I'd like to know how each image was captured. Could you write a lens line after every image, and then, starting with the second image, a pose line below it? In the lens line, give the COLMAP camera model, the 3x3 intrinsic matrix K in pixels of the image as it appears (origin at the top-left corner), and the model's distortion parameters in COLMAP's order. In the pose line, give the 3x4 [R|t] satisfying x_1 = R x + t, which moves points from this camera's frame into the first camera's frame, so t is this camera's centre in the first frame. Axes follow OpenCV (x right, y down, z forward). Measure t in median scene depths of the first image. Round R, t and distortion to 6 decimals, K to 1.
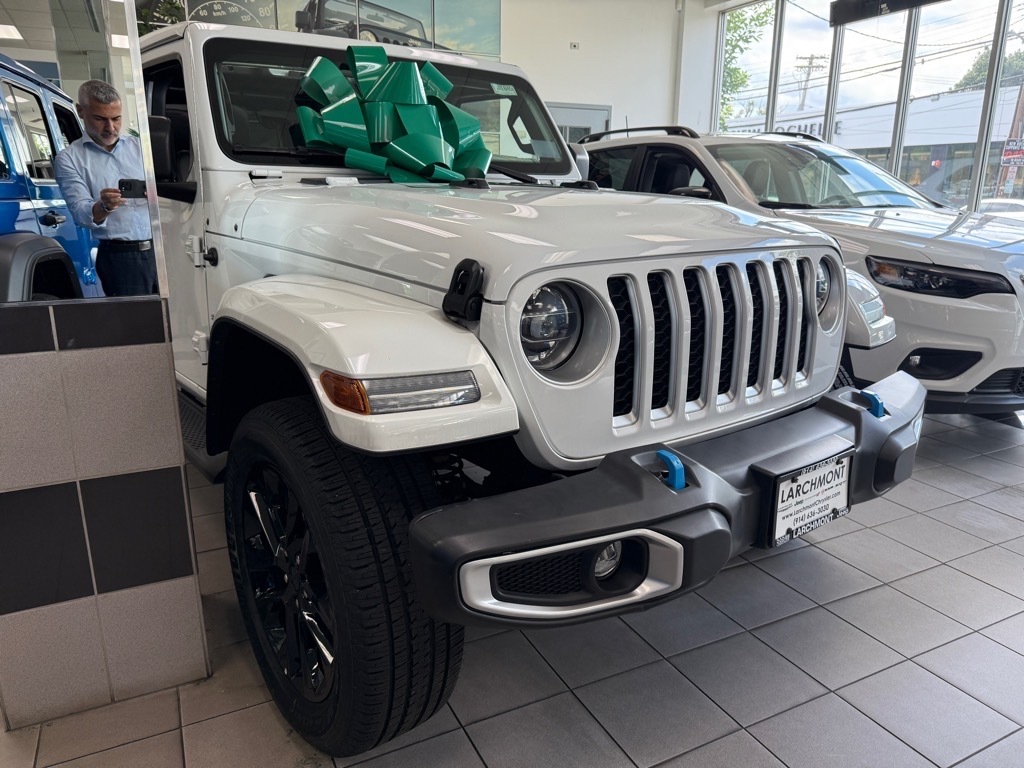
lens RADIAL K [[725.1, 0, 512.0], [0, 725.1, 384.0], [0, 0, 1]] dist [0.032911, -0.052738]
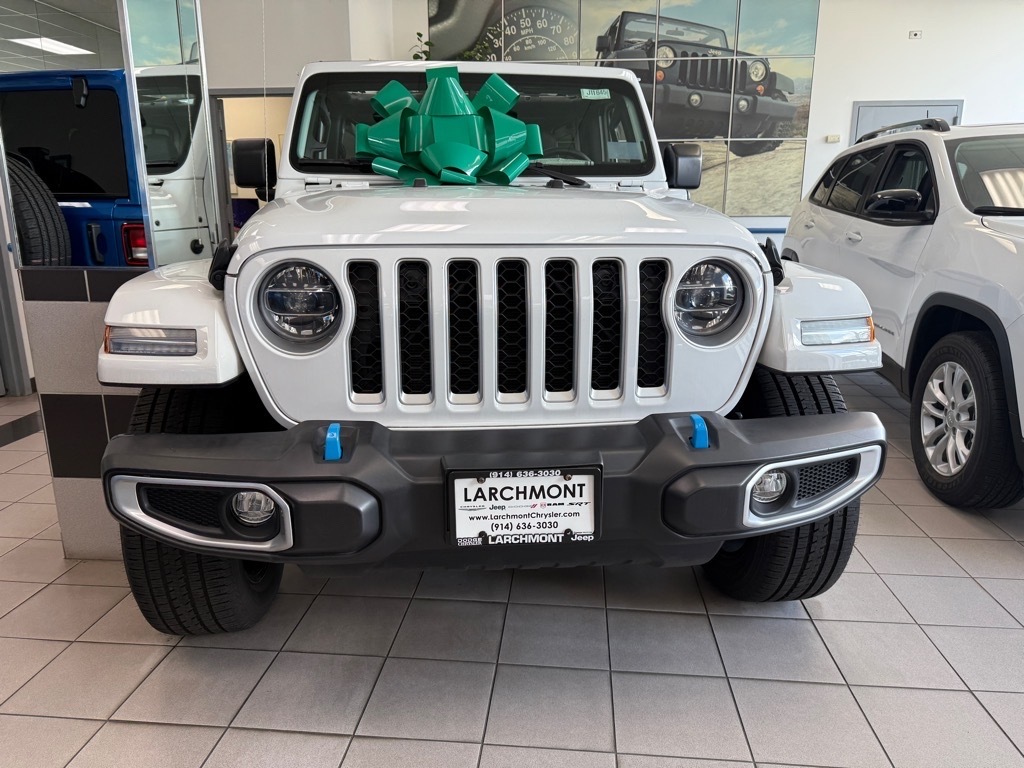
lens RADIAL K [[725.1, 0, 512.0], [0, 725.1, 384.0], [0, 0, 1]] dist [0.032911, -0.052738]
pose [[0.849001, 0.117382, -0.515188, 0.748389], [-0.129558, 0.991494, 0.012401, -0.008260], [0.512262, 0.056218, 0.856987, 0.168172]]
